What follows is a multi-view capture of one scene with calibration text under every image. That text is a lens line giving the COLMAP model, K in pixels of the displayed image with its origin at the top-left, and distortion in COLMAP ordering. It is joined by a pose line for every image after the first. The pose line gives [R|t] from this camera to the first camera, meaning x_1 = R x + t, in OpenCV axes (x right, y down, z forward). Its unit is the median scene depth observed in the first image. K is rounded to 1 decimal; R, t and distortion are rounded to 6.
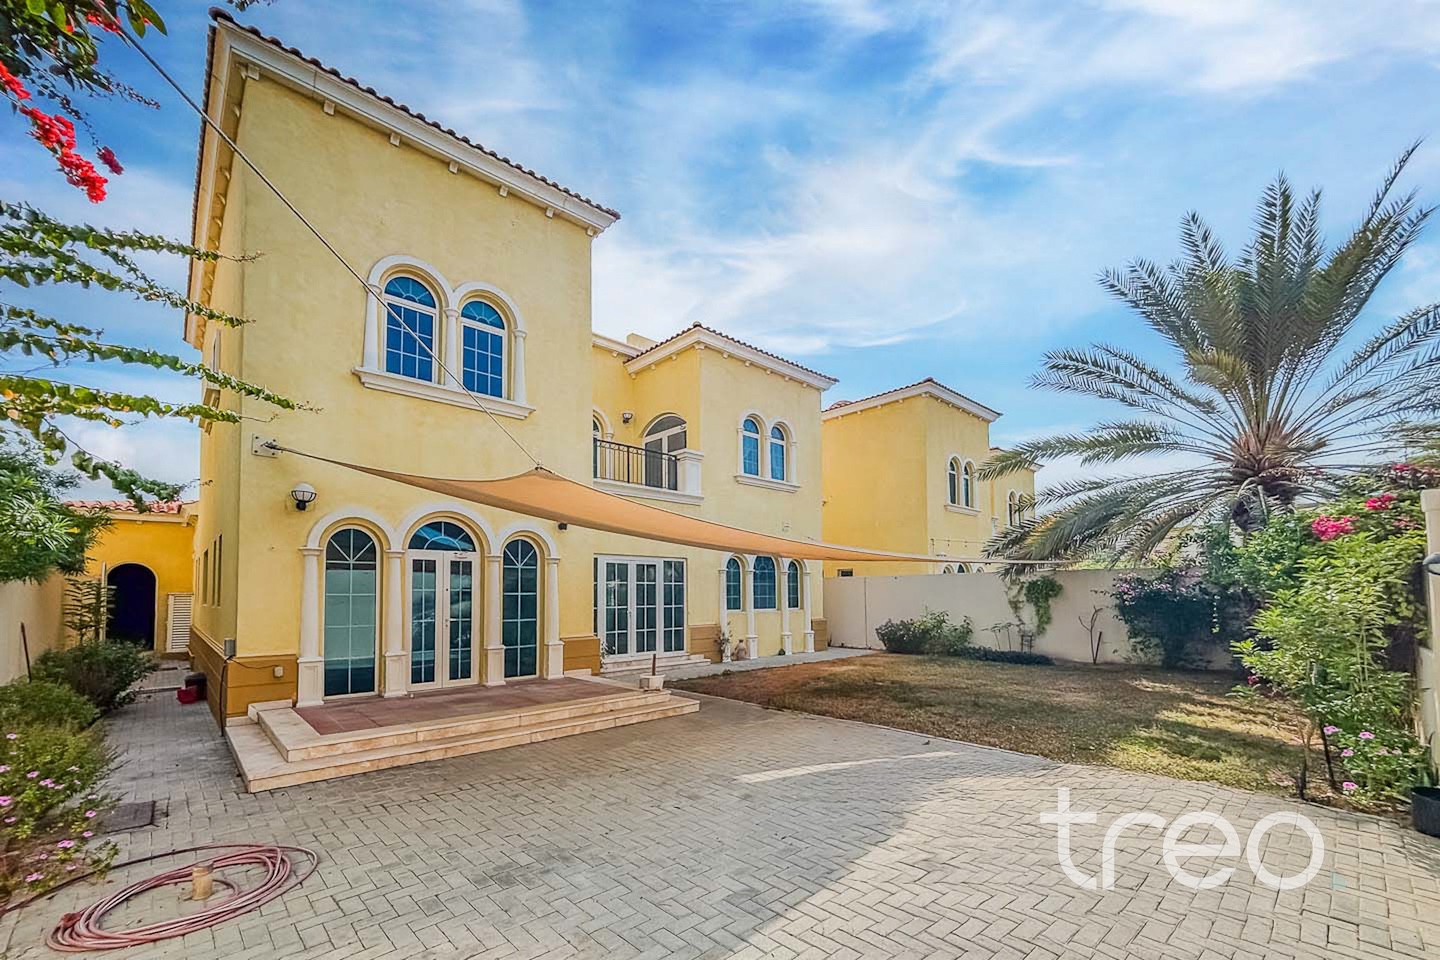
lens RADIAL K [[594.1, 0, 715.9], [0, 594.1, 573.7], [0, 0, 1]] dist [-0.001067, -0.000277]
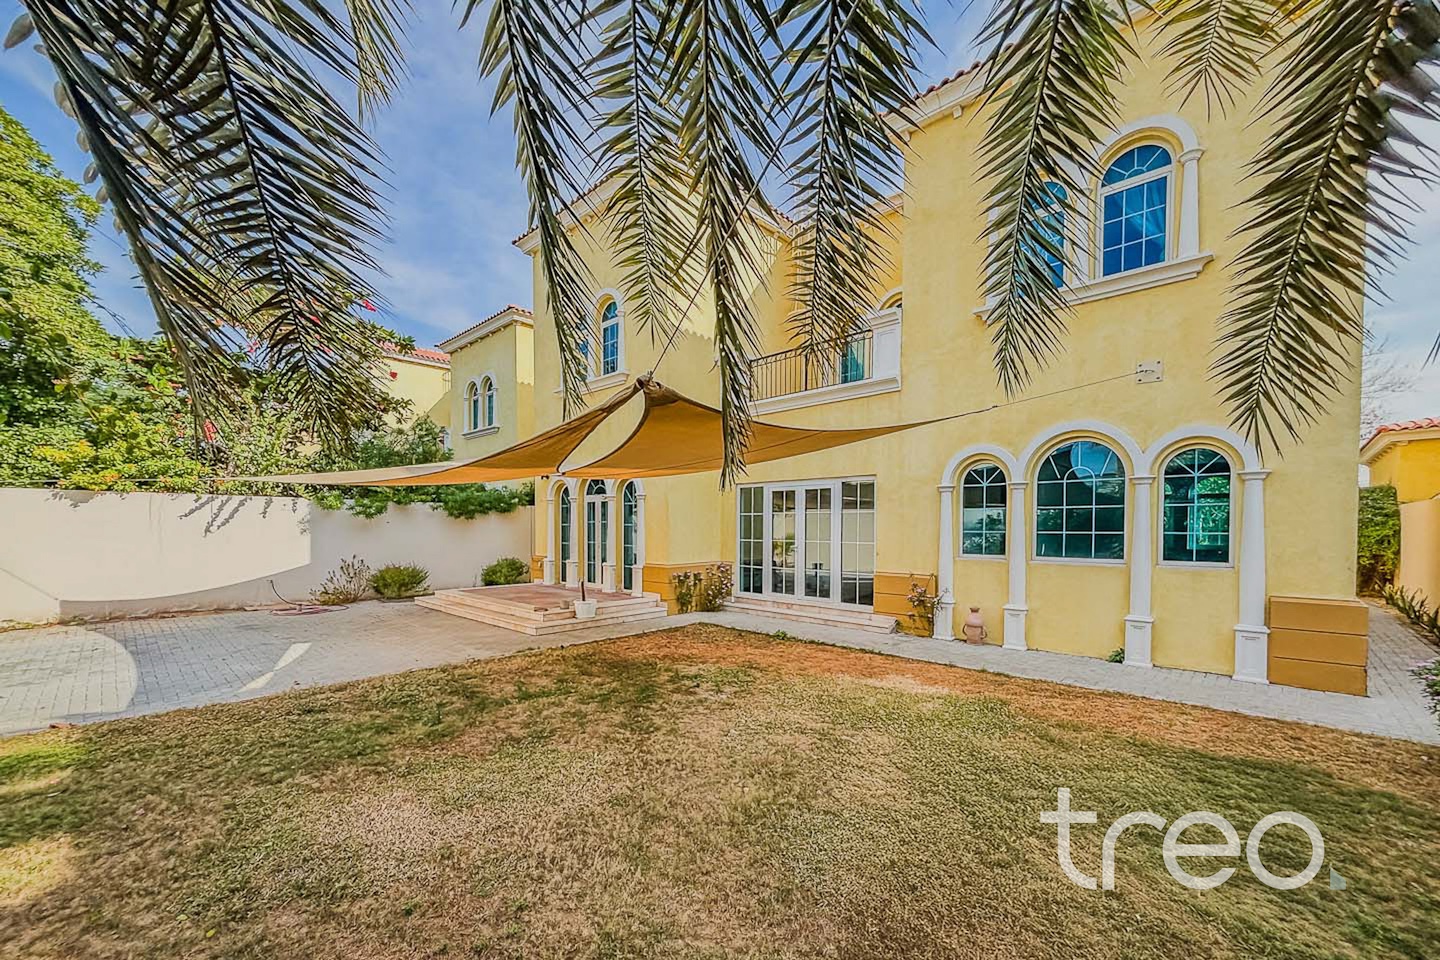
lens RADIAL K [[584.1, 0, 719.2], [0, 584.1, 535.0], [0, 0, 1]] dist [0.000606, -0.000009]
pose [[0.054752, 0.021833, -0.998261, 0.905331], [0.031564, 0.999223, 0.023585, 0.032529], [0.998001, -0.032800, 0.054020, 1.129355]]
